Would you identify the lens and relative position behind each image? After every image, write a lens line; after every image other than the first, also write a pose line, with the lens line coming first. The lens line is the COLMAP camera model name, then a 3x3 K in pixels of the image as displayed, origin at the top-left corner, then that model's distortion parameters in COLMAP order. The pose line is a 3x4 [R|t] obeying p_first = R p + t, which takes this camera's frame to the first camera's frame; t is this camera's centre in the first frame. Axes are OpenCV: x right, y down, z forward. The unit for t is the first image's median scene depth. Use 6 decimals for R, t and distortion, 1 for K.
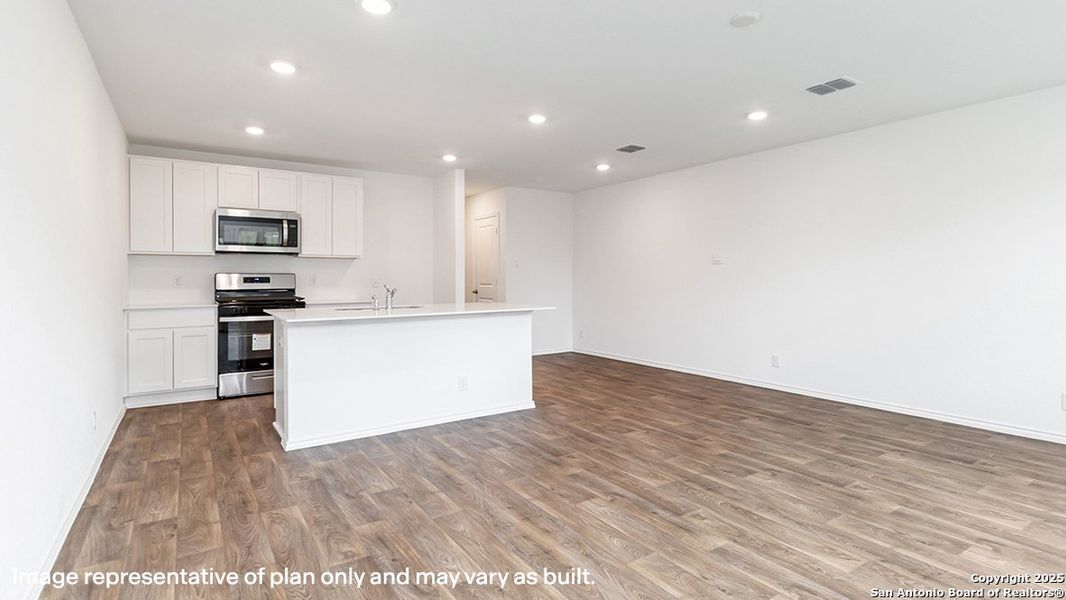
lens RADIAL K [[527.3, 0, 557.1], [0, 527.3, 281.1], [0, 0, 1]] dist [-0.000345, 0.000041]
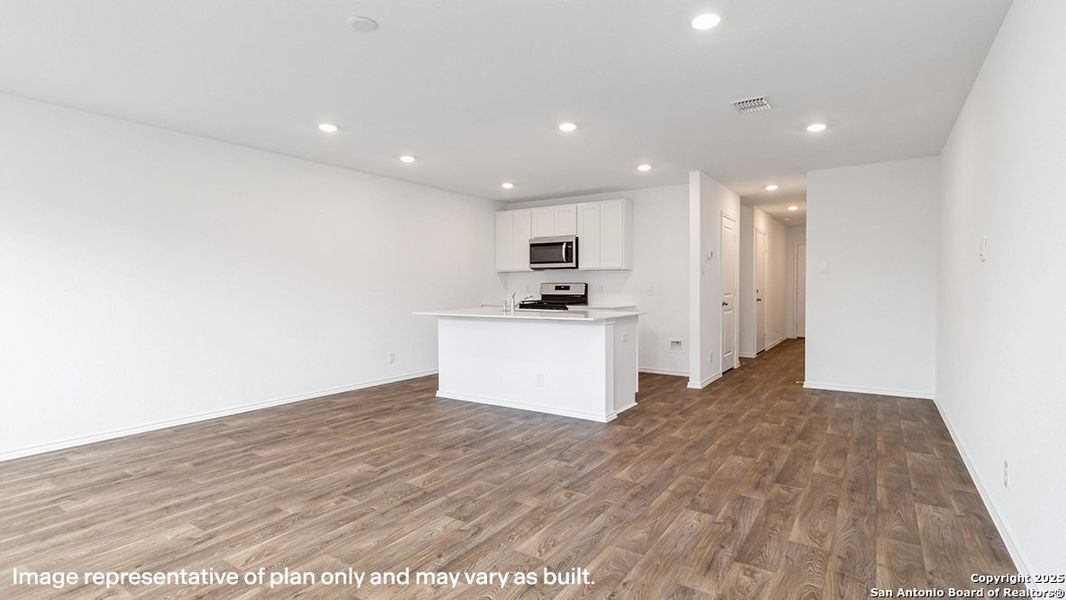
lens RADIAL K [[519.2, 0, 533.0], [0, 519.2, 300.0], [0, 0, 1]] dist [0.001936, 0.000095]
pose [[0.360402, 0.027778, -0.932383, 1.051710], [-0.007669, 0.999611, 0.026817, -0.010183], [0.932765, -0.002514, 0.360475, 0.719958]]
